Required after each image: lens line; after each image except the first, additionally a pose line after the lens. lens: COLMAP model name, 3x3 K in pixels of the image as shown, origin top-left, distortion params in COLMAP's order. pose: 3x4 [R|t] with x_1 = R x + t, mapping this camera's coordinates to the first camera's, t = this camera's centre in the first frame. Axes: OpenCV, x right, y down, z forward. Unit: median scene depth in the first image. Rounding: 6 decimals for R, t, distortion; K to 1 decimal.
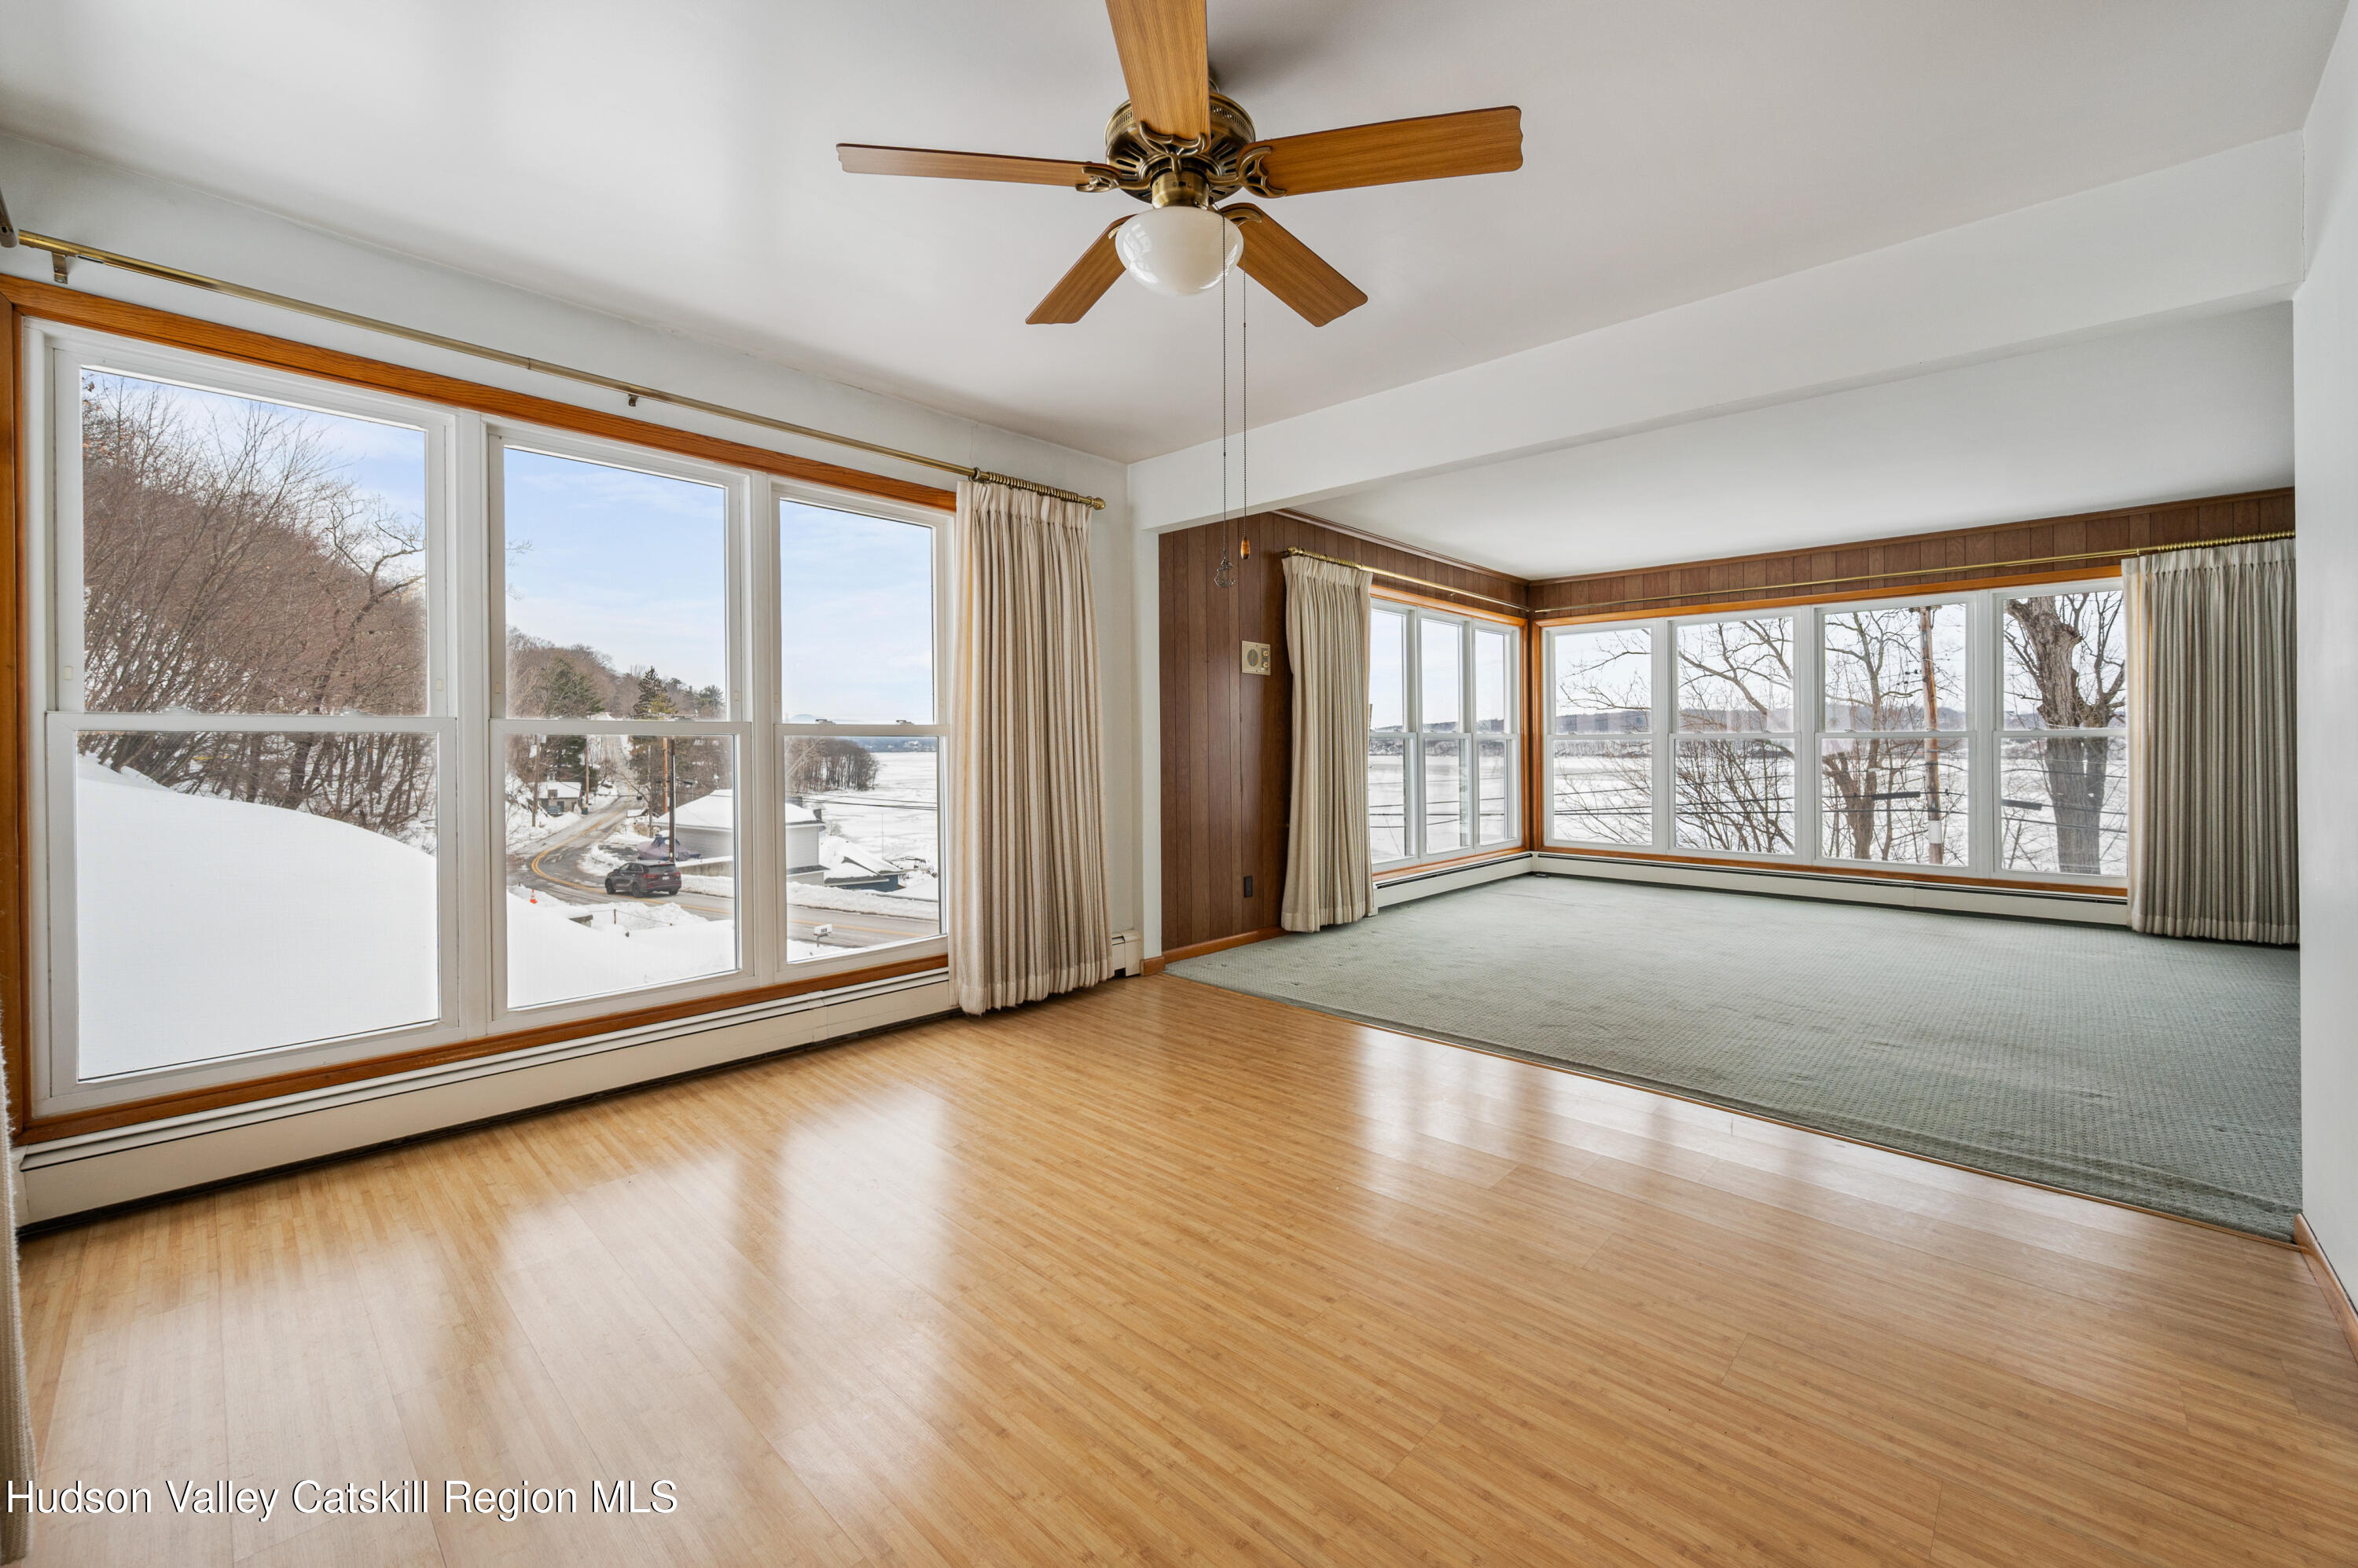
lens RADIAL K [[946.7, 0, 1170.0], [0, 946.7, 750.9], [0, 0, 1]] dist [-0.002177, 0.000361]
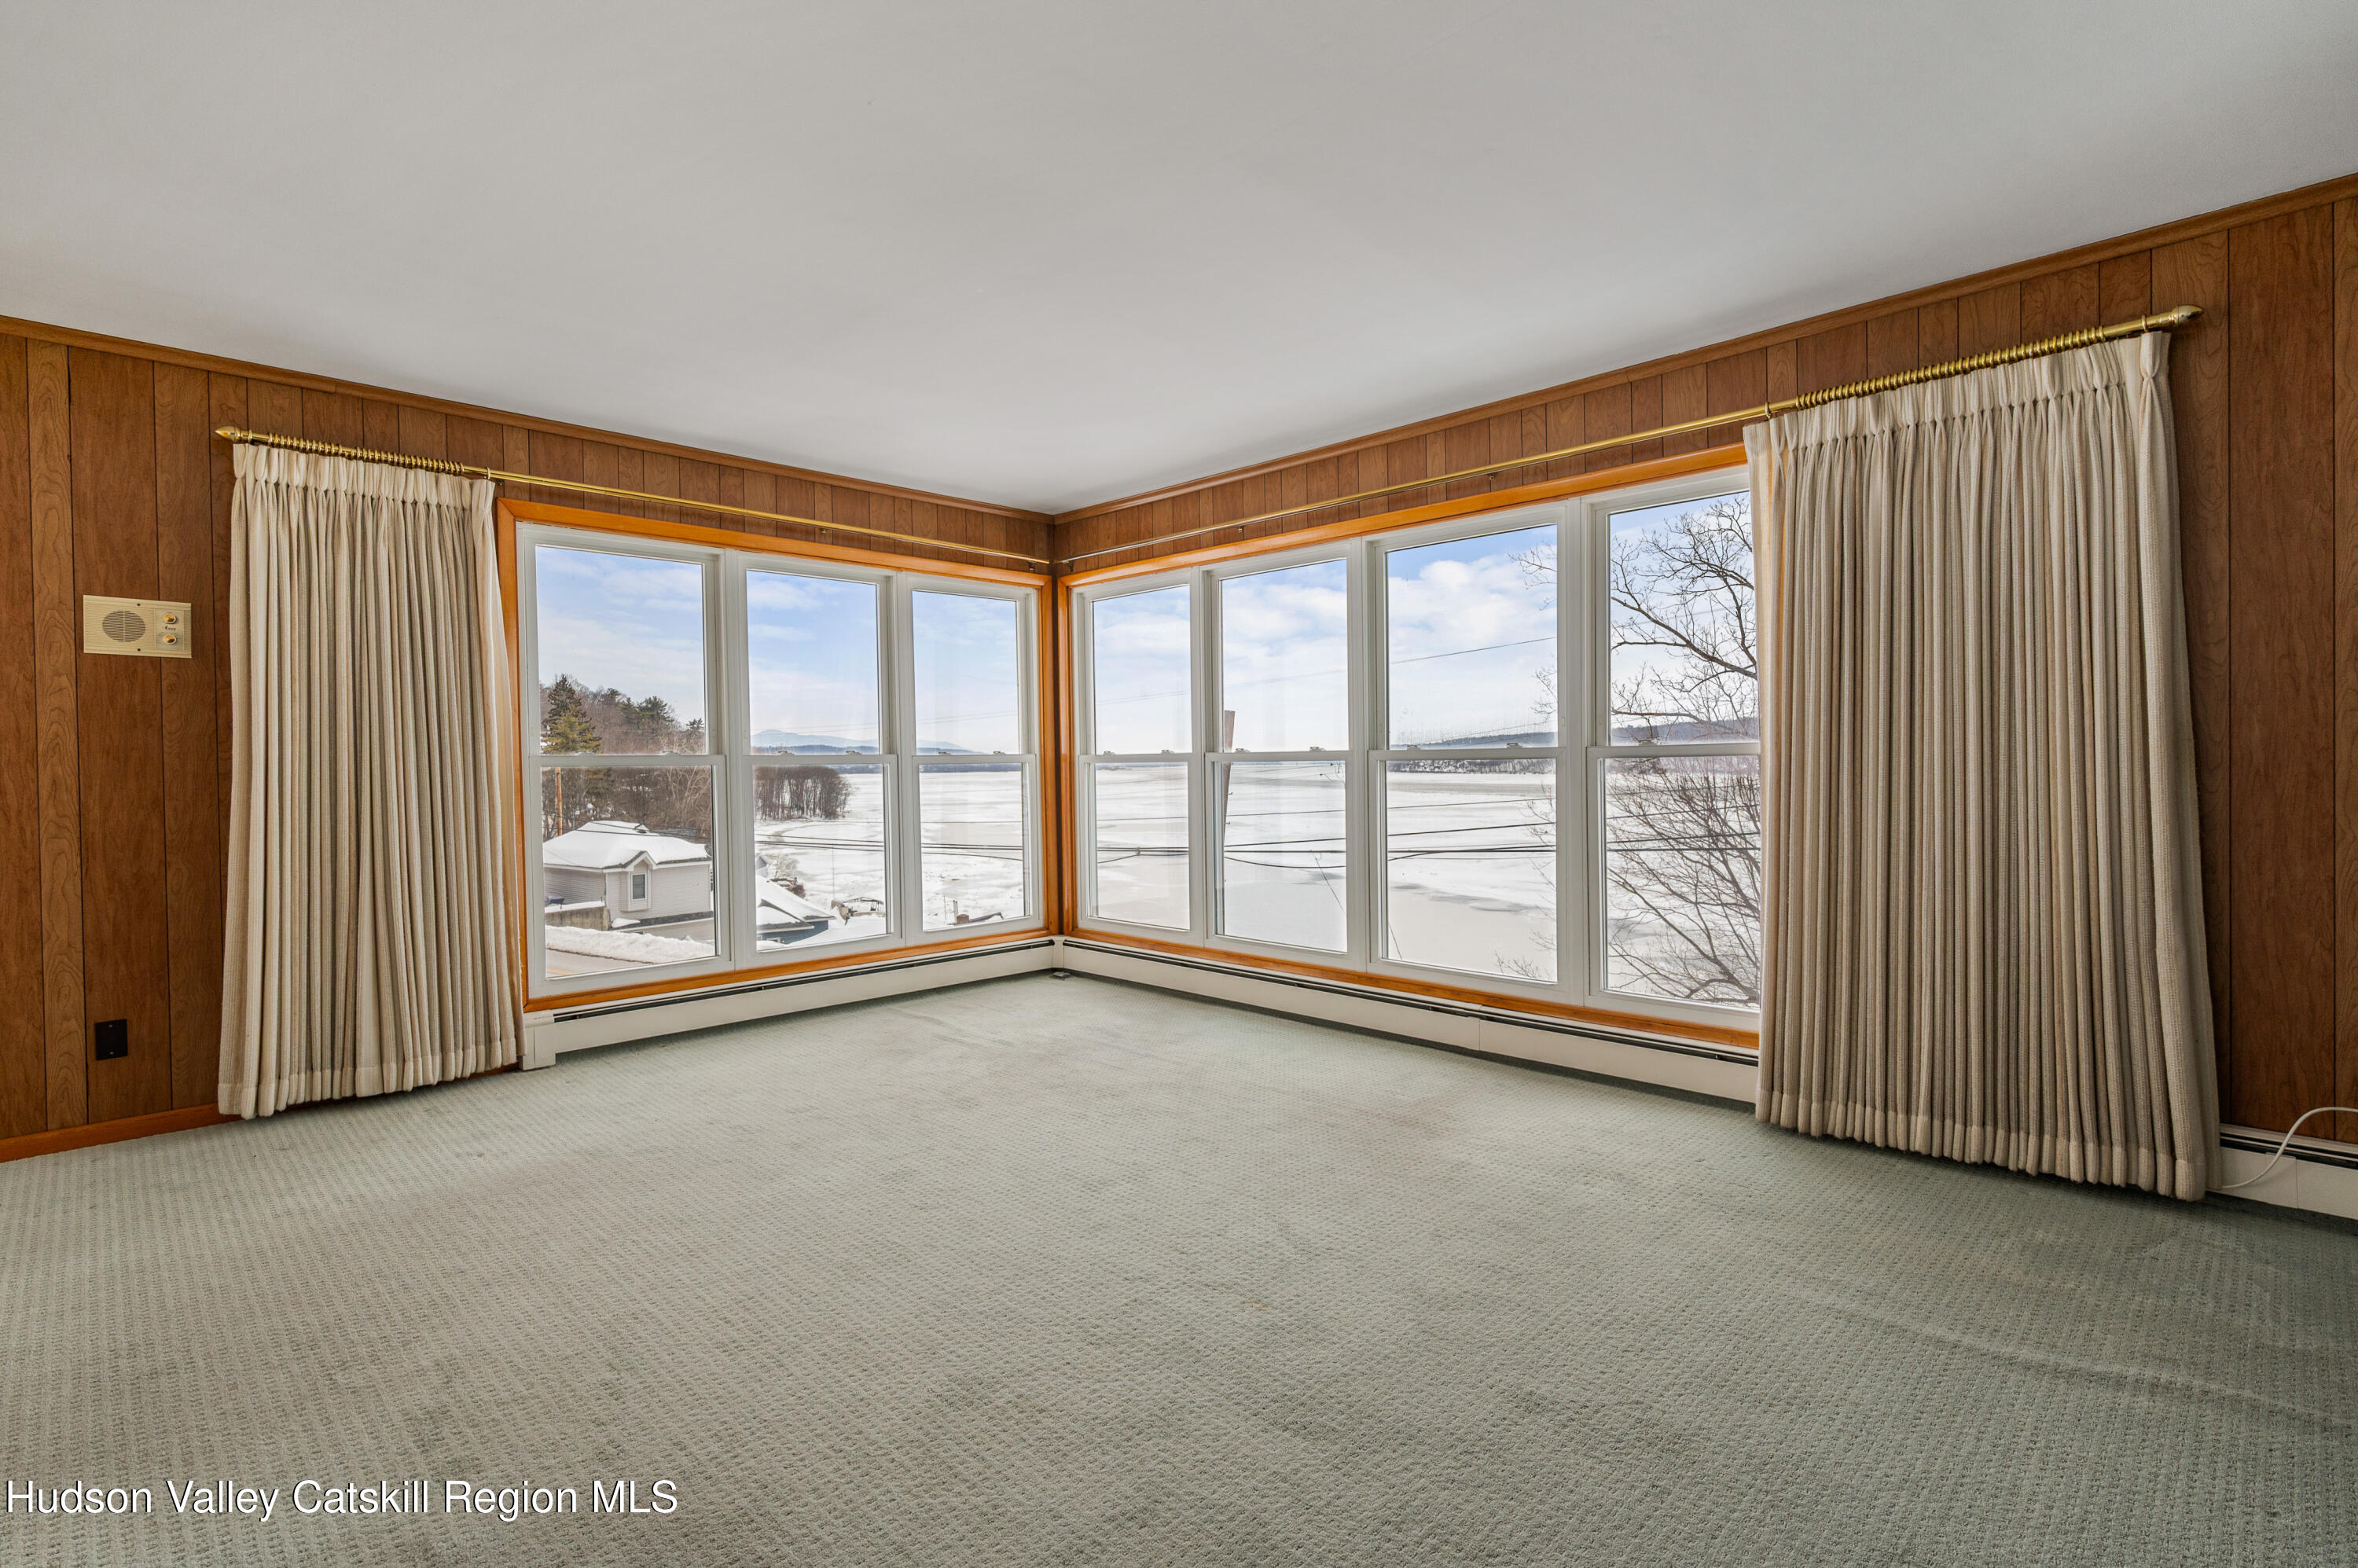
lens RADIAL K [[1115.1, 0, 1168.7], [0, 1115.1, 772.6], [0, 0, 1]] dist [-0.000834, -0.000552]
pose [[0.999558, -0.007486, -0.028786, 0.645709], [0.007571, 0.999967, 0.002848, -0.008999], [0.028763, -0.003065, 0.999582, 0.327995]]
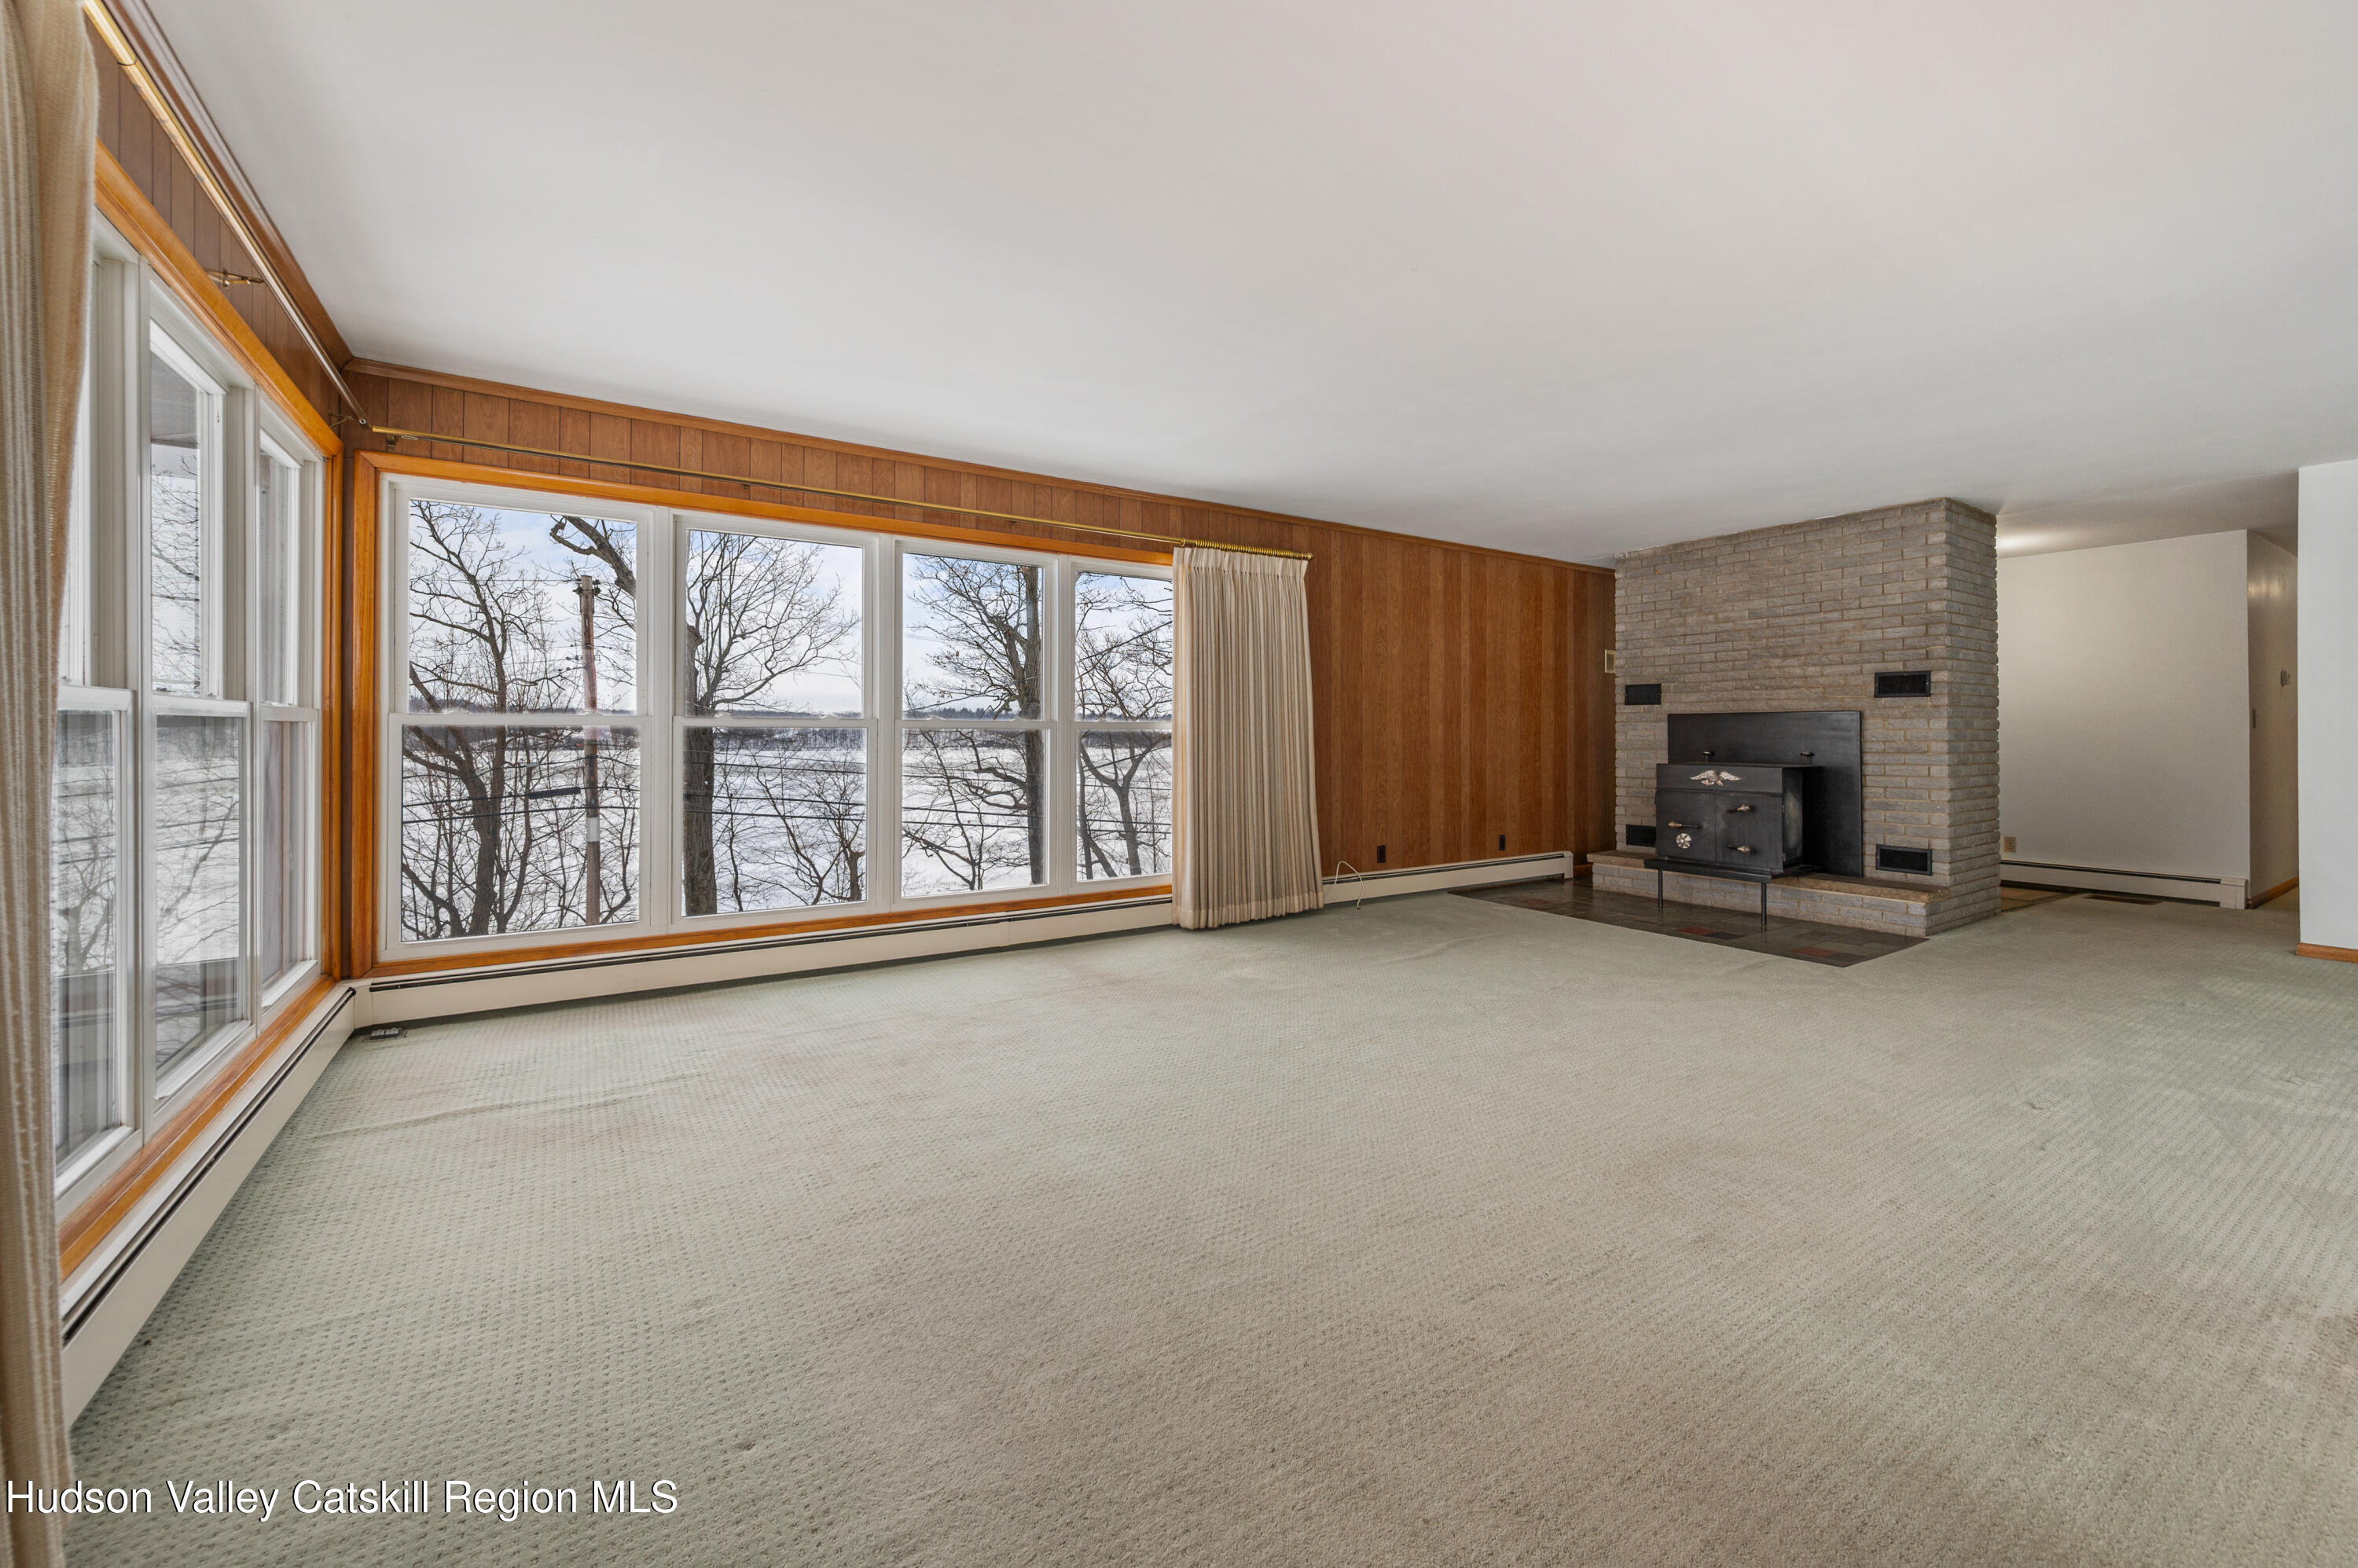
lens RADIAL K [[946.7, 0, 1203.3], [0, 946.7, 739.0], [0, 0, 1]] dist [-0.002177, 0.000361]
pose [[0.214354, 0.000940, 0.976756, 0.059580], [0.003987, 0.999990, -0.001837, -0.003247], [-0.976748, 0.004288, 0.214348, 0.708707]]
